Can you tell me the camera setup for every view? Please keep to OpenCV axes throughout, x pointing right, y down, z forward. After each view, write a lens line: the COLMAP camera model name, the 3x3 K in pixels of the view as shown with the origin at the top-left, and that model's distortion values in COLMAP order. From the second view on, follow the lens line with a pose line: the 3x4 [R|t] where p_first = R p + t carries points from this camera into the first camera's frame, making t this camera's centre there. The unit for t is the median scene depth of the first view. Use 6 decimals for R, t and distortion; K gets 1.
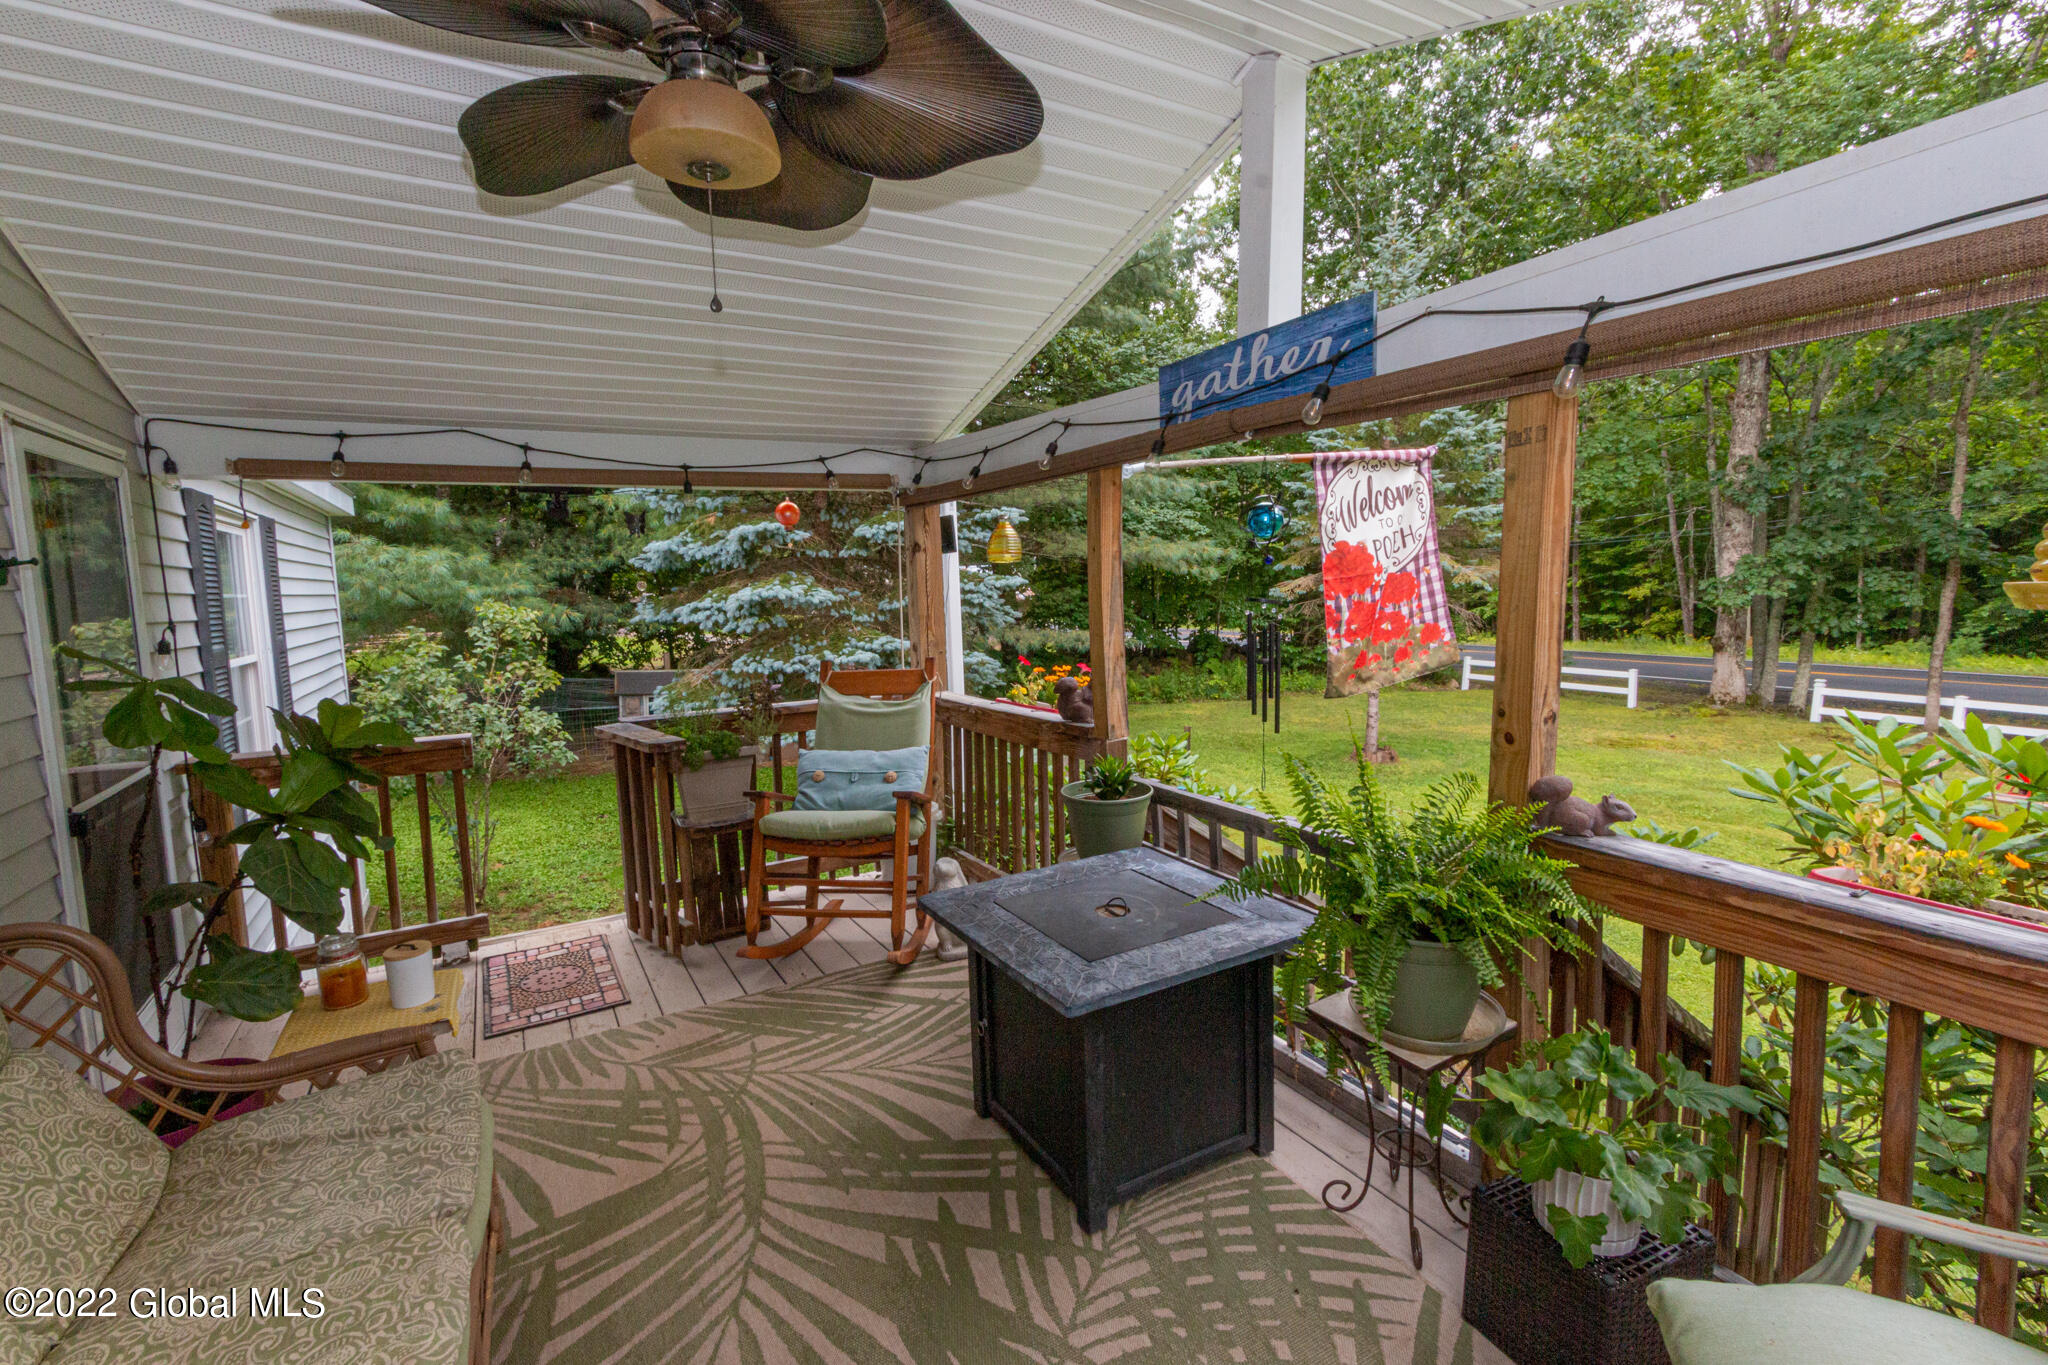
lens RADIAL K [[927.7, 0, 1018.0], [0, 927.7, 676.0], [0, 0, 1]] dist [0.005347, -0.002100]
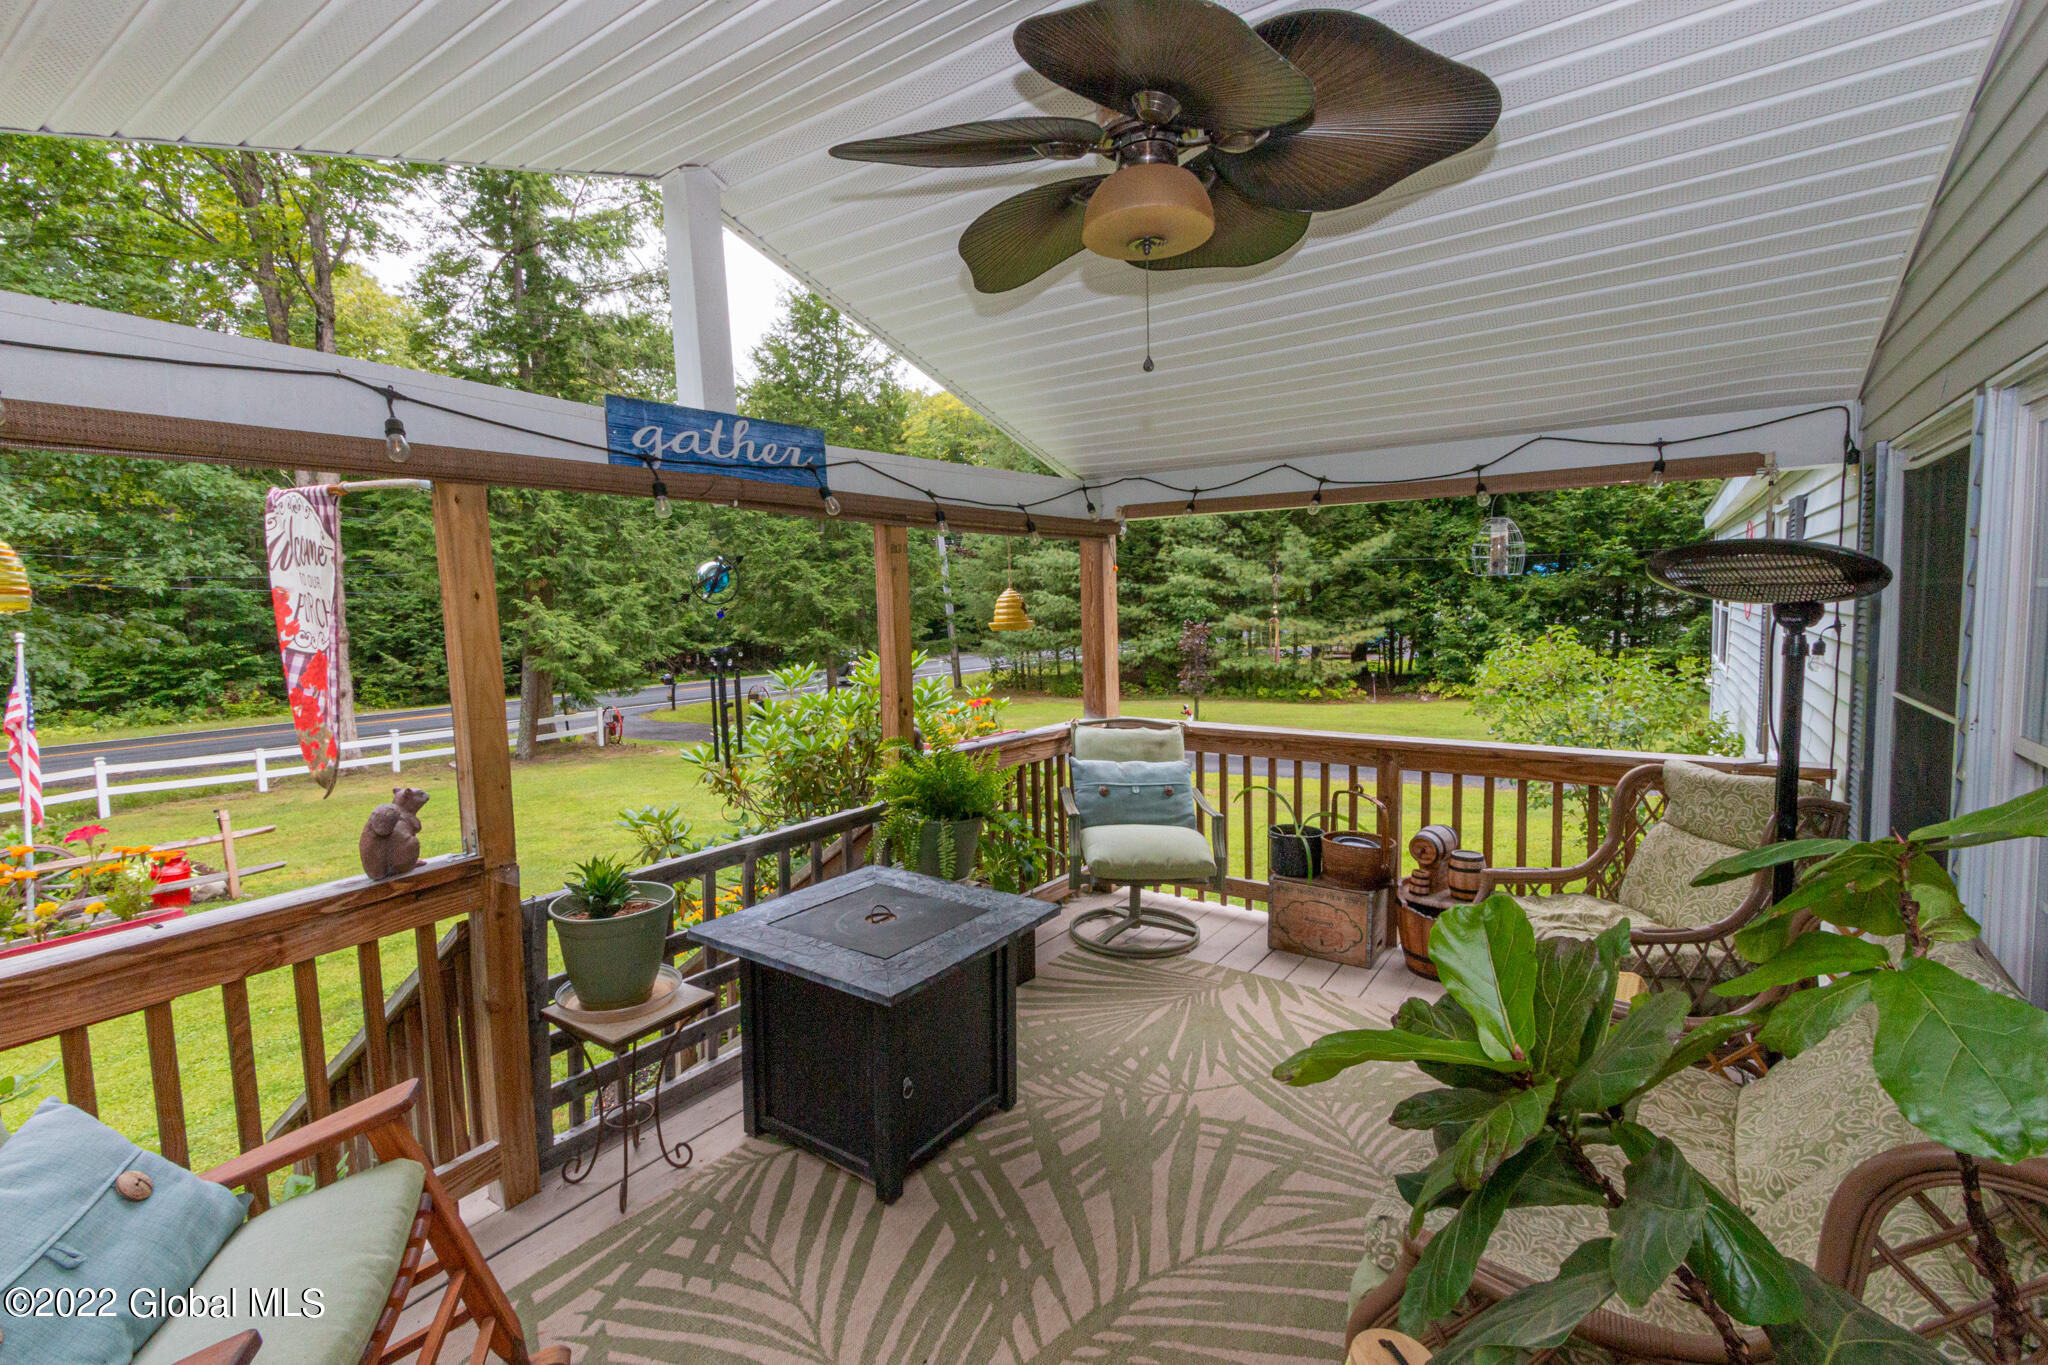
lens RADIAL K [[927.7, 0, 1016.7], [0, 927.7, 691.3], [0, 0, 1]] dist [0.005347, -0.002100]
pose [[-0.446650, -0.035707, 0.893996, -0.956296], [0.144911, 0.983123, 0.111666, -0.116161], [-0.882895, 0.179425, -0.433938, 1.282761]]
